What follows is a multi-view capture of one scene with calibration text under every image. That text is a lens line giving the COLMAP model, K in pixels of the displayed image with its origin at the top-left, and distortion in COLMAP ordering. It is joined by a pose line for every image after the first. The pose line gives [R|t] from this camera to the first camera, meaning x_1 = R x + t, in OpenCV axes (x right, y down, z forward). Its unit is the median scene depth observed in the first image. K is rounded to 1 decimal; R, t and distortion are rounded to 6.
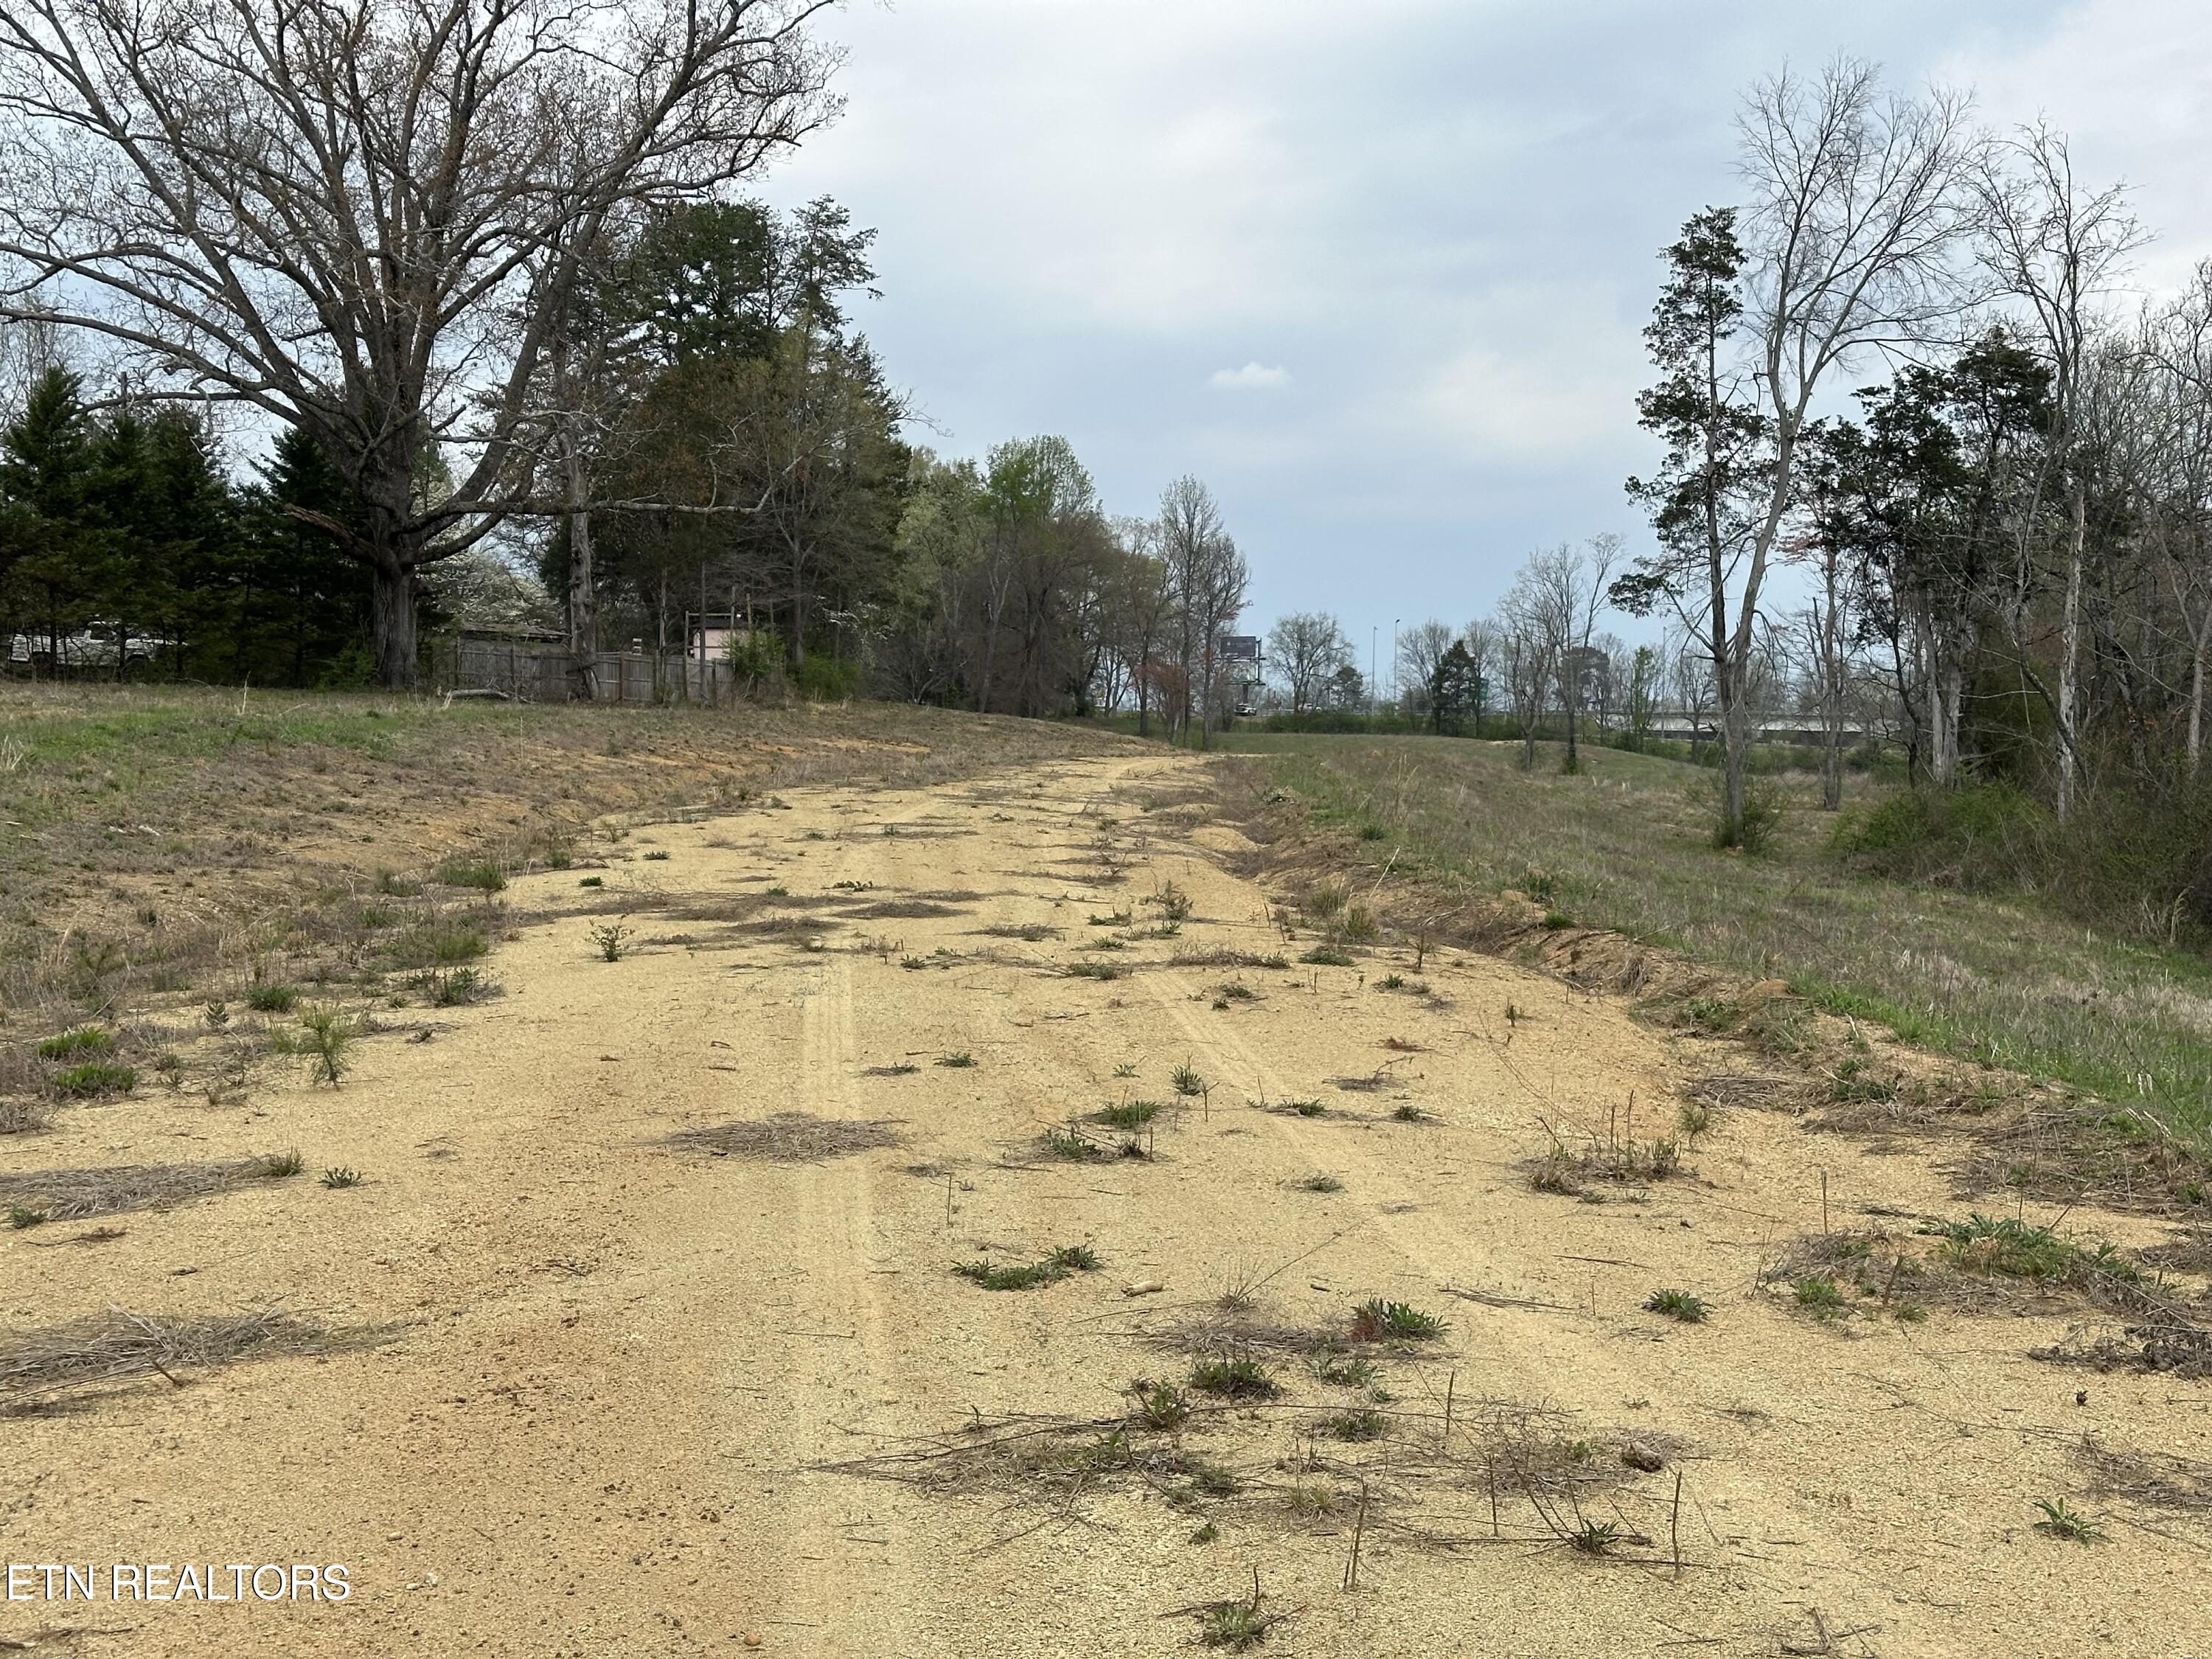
lens RADIAL K [[2956.4, 0, 1016.9], [0, 2956.4, 914.4], [0, 0, 1]] dist [0.114453, -0.280785]
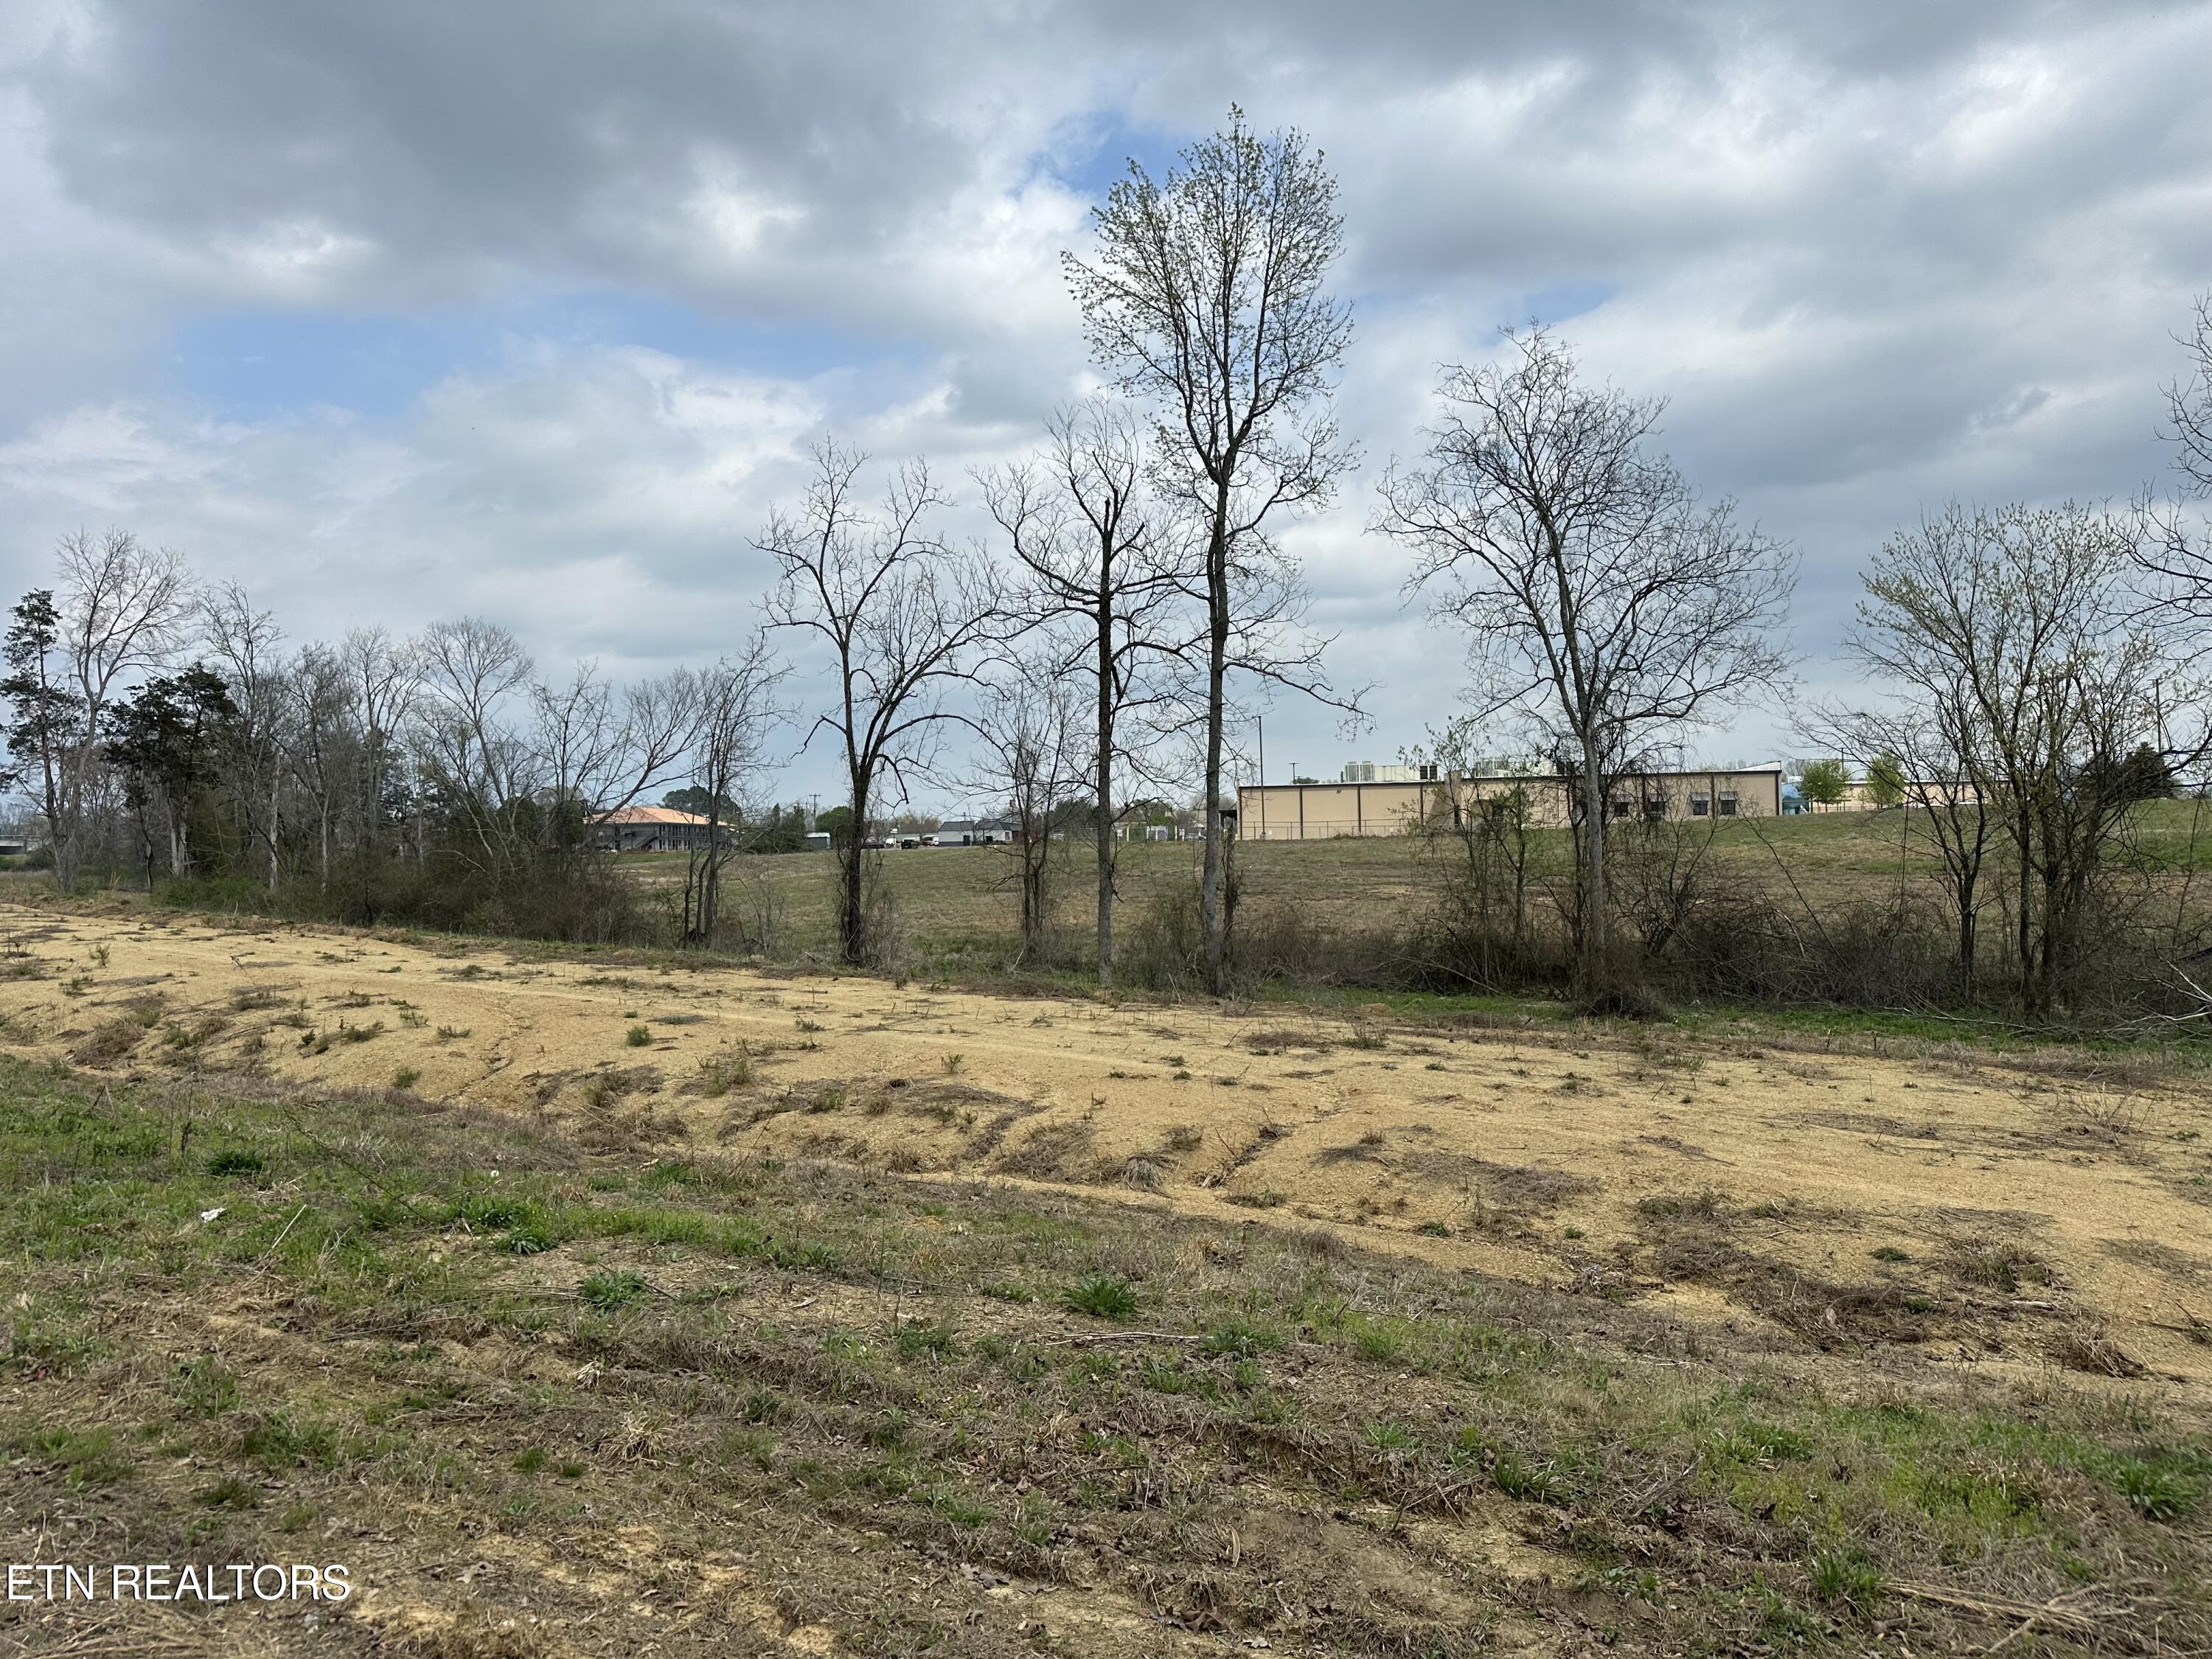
lens RADIAL K [[1518.7, 0, 1106.0], [0, 1518.7, 829.5], [0, 0, 1]] dist [-0.009353, -0.006196]
pose [[0.613886, -0.011052, 0.789317, -0.129653], [0.064064, 0.997301, -0.035861, 0.003903], [-0.786791, 0.072582, 0.612937, -0.168243]]
